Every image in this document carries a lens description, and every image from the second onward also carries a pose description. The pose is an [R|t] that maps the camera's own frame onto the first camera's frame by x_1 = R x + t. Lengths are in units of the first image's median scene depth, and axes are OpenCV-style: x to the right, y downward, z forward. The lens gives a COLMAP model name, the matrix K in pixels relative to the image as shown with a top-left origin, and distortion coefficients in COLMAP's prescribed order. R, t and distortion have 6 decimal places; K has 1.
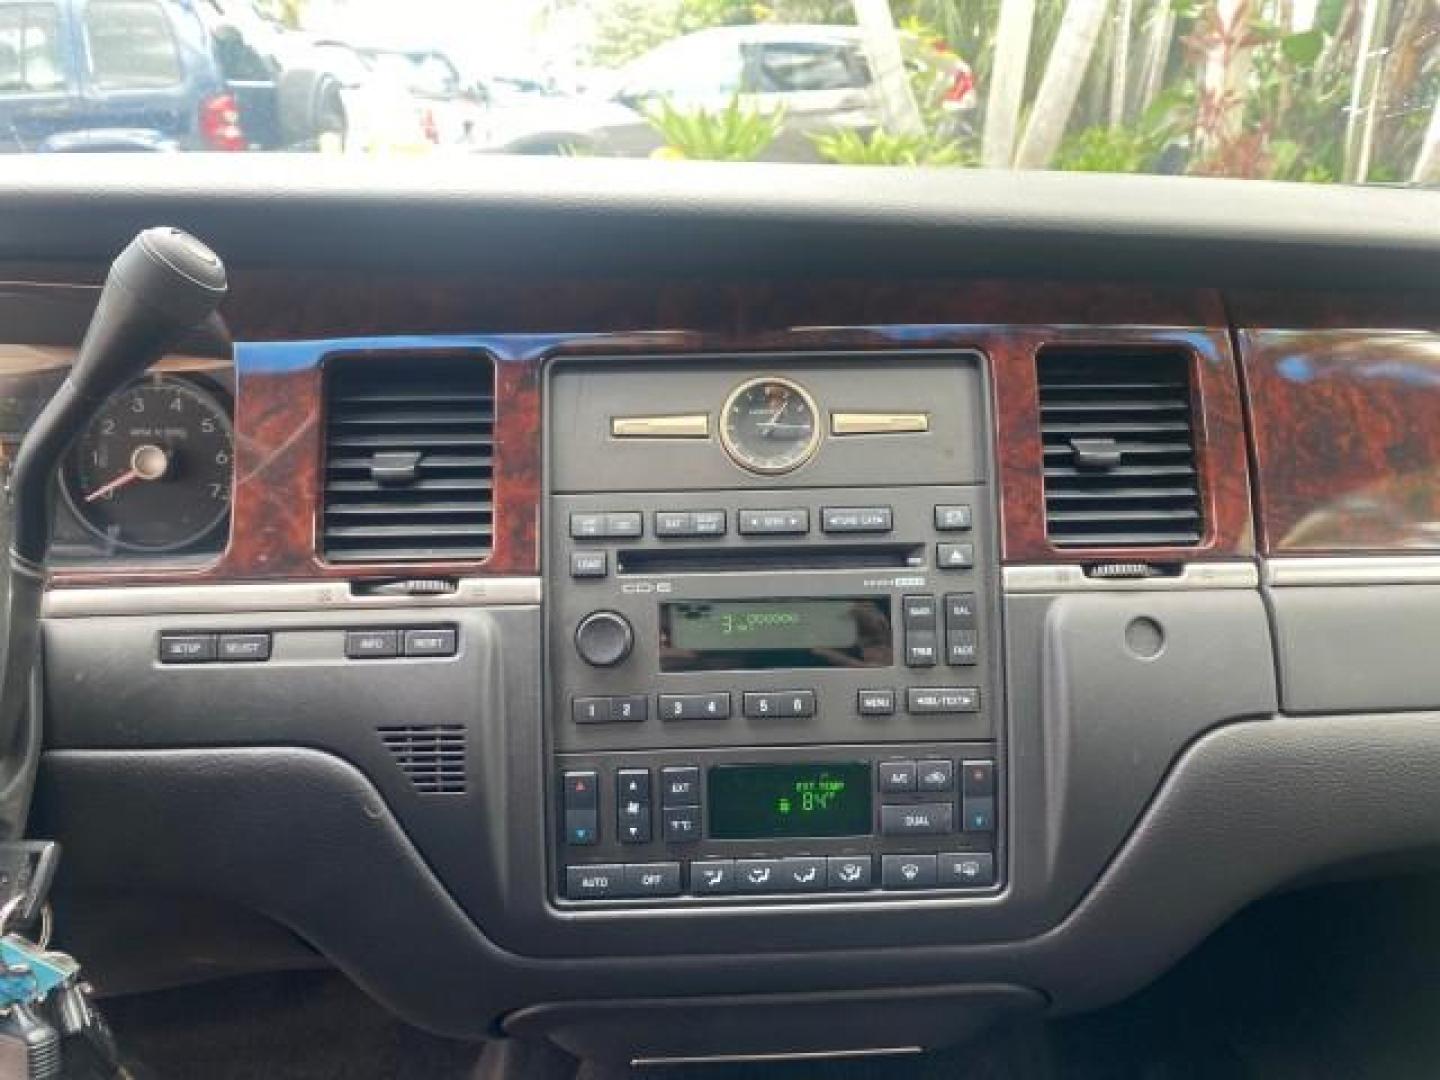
lens RADIAL K [[1112.4, 0, 686.4], [0, 1112.4, 486.2], [0, 0, 1]] dist [0.026877, -0.026278]
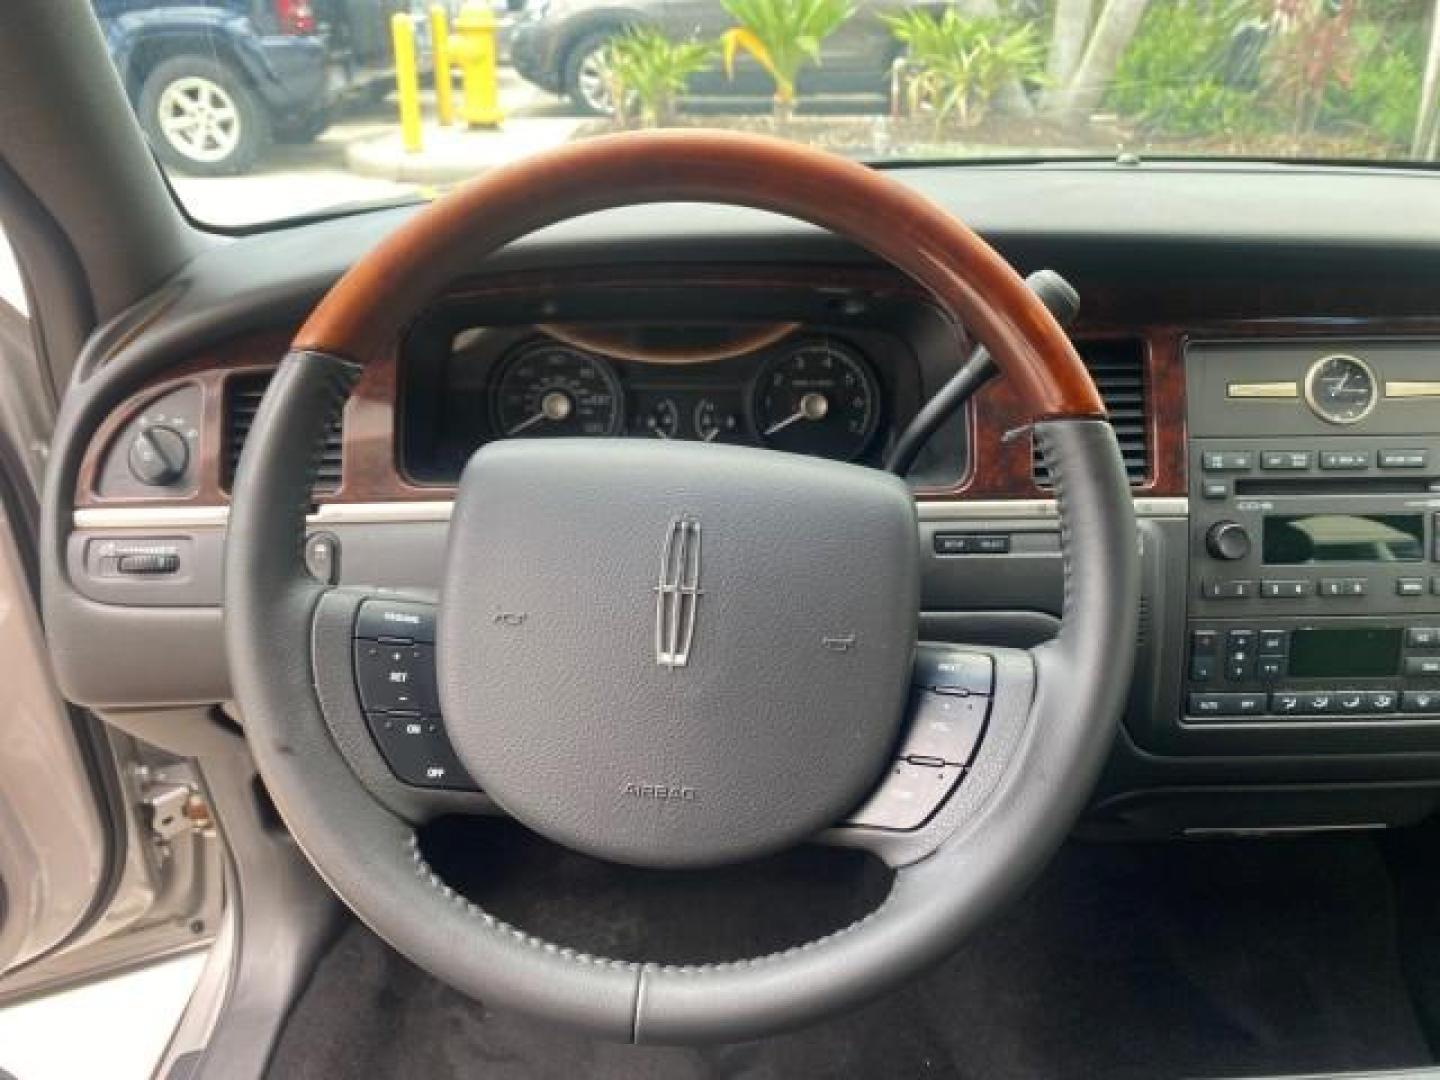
lens RADIAL K [[1112.4, 0, 731.2], [0, 1112.4, 513.6], [0, 0, 1]] dist [0.026877, -0.026278]
pose [[0.999950, 0.009963, 0.000943, -0.708042], [-0.010005, 0.992906, 0.118478, -0.061544], [0.000244, -0.118482, 0.992956, -0.422165]]
